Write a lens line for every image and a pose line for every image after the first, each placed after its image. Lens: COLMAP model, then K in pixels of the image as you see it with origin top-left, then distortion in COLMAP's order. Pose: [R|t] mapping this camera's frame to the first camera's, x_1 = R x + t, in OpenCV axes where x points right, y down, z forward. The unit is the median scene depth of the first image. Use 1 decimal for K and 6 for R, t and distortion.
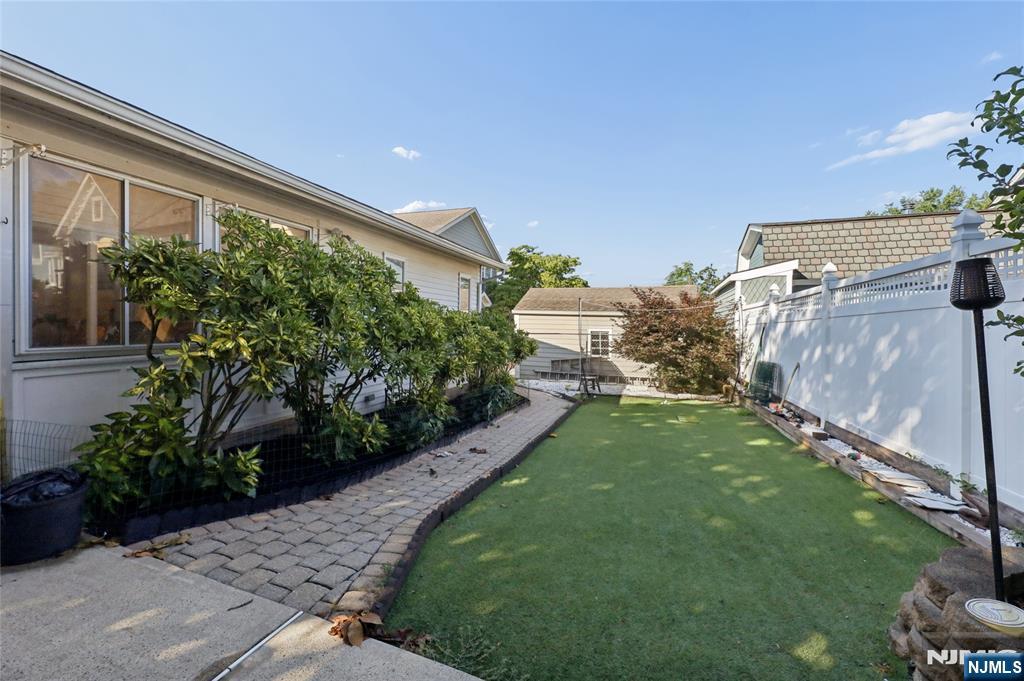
lens RADIAL K [[415.6, 0, 509.3], [0, 415.6, 334.1], [0, 0, 1]] dist [0.002446, -0.000786]
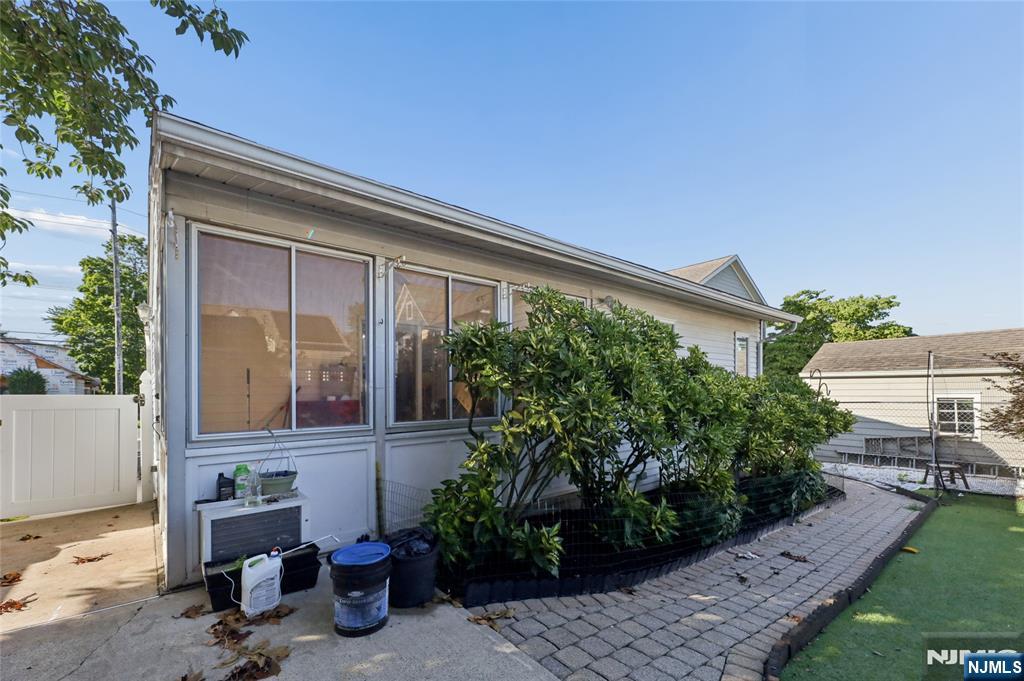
lens RADIAL K [[415.6, 0, 499.4], [0, 415.6, 394.1], [0, 0, 1]] dist [0.002446, -0.000786]
pose [[0.861190, -0.023960, -0.507719, -0.178991], [0.012826, 0.999595, -0.025417, -0.010545], [0.508122, 0.015377, 0.861148, 0.066687]]
